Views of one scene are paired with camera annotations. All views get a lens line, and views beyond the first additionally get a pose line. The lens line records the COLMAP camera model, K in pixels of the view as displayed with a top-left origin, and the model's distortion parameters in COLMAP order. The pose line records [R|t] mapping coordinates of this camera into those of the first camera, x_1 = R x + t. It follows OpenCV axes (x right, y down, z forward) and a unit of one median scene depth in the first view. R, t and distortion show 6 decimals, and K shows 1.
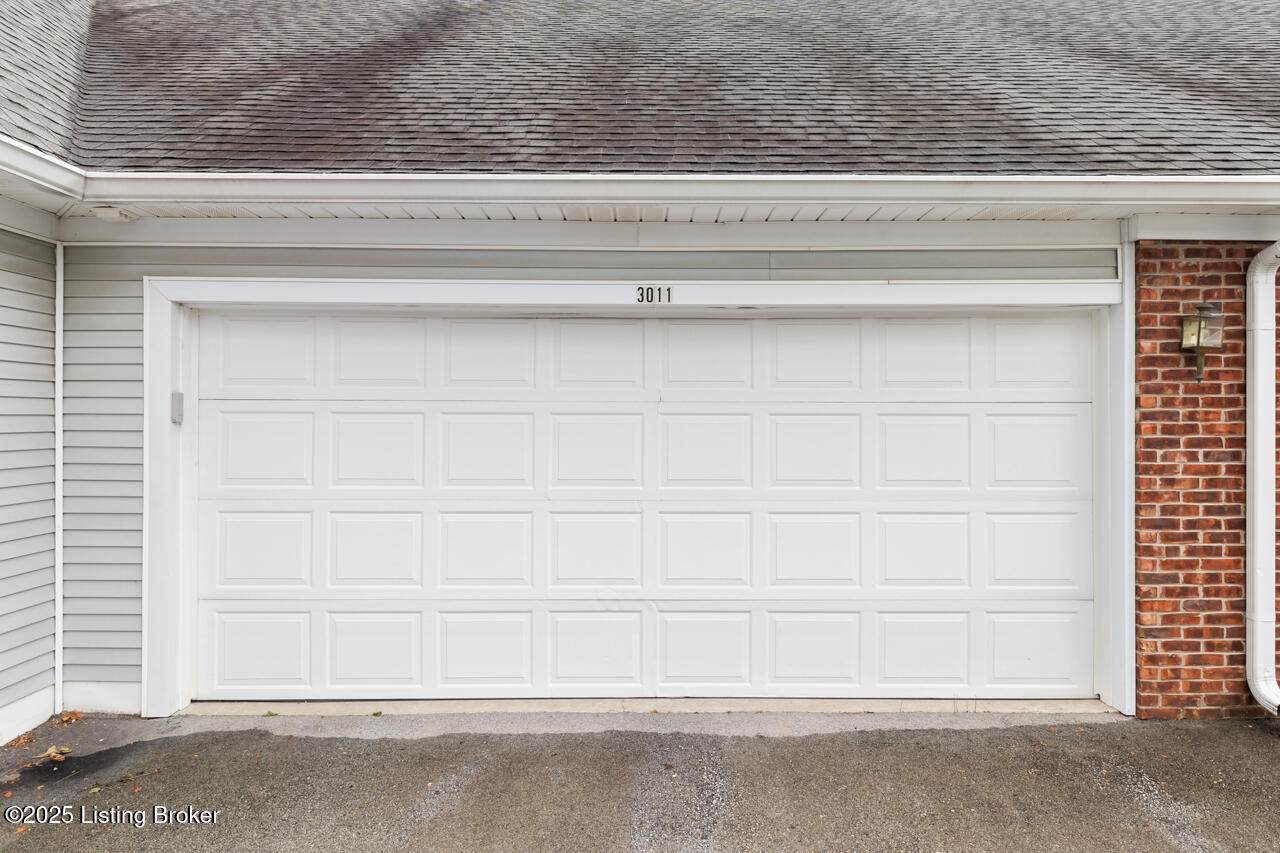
lens RADIAL K [[707.6, 0, 640.2], [0, 707.6, 411.9], [0, 0, 1]] dist [-0.005449, -0.001053]
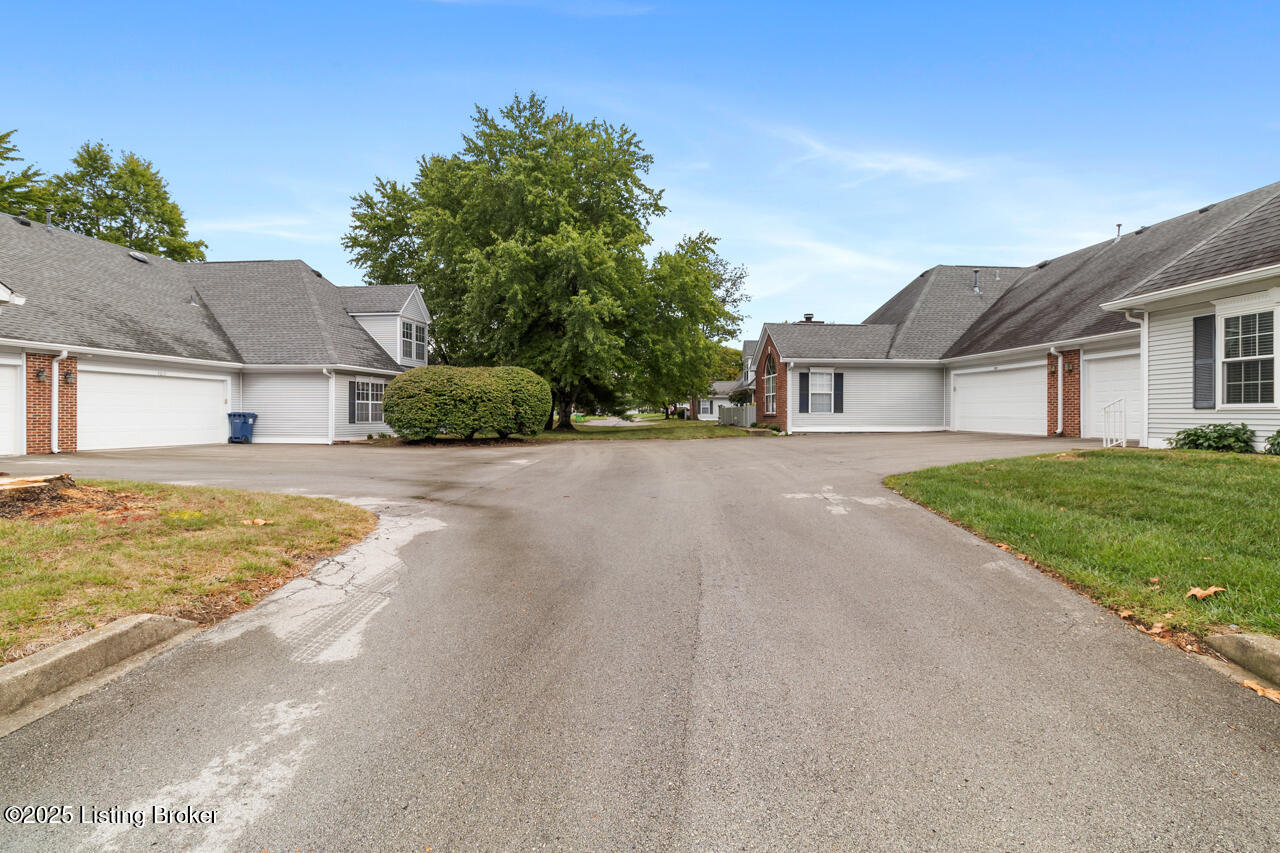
lens RADIAL K [[604.4, 0, 642.3], [0, 604.4, 410.9], [0, 0, 1]] dist [-0.002363, -0.001391]
pose [[0.016184, -0.002530, -0.999866, 5.777399], [0.003309, 0.999991, -0.002477, 0.237771], [0.999864, -0.003268, 0.016192, -2.416856]]
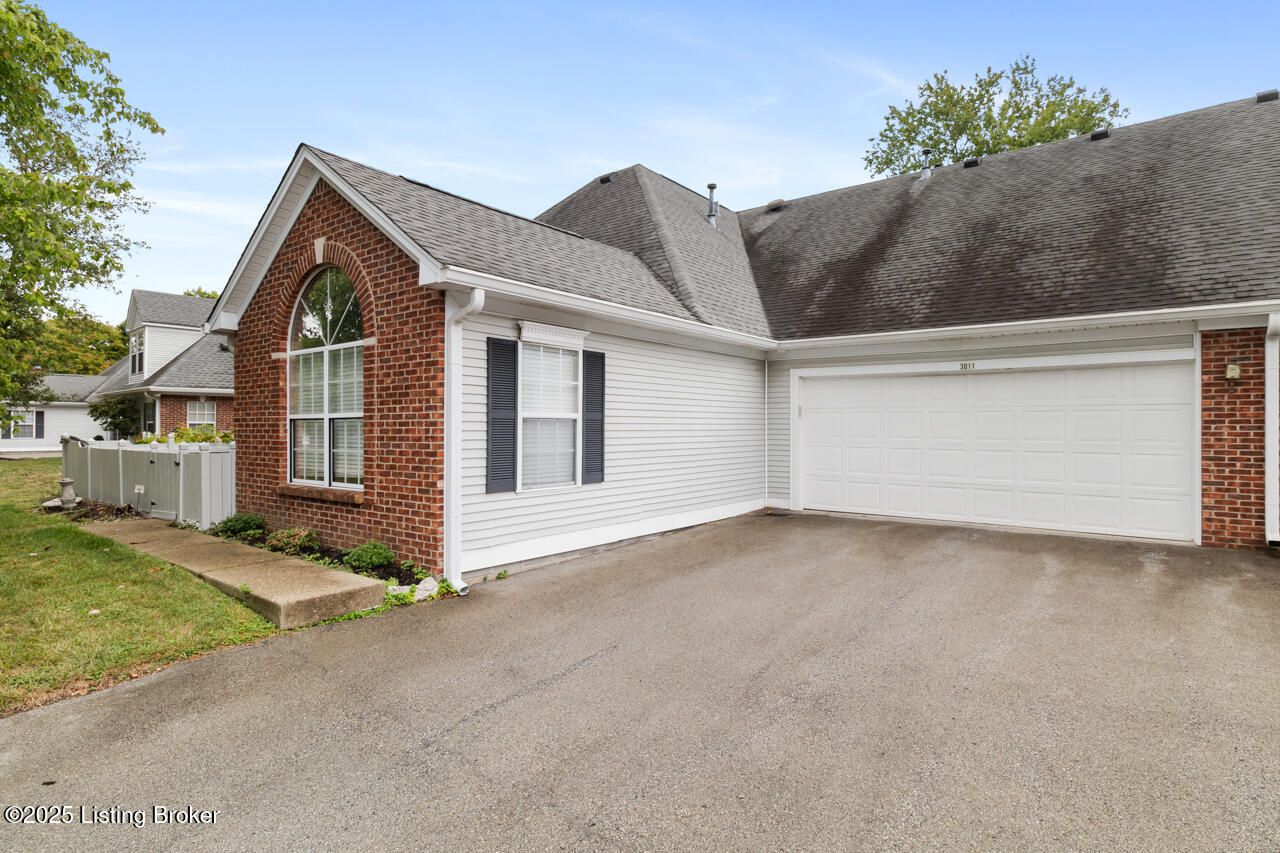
lens RADIAL K [[650.7, 0, 643.9], [0, 650.7, 421.3], [0, 0, 1]] dist [0.002516, -0.000379]
pose [[0.766906, -0.000973, -0.641759, 0.680421], [0.000183, 0.999999, -0.001298, 0.044875], [0.641760, 0.000878, 0.766905, -1.706257]]
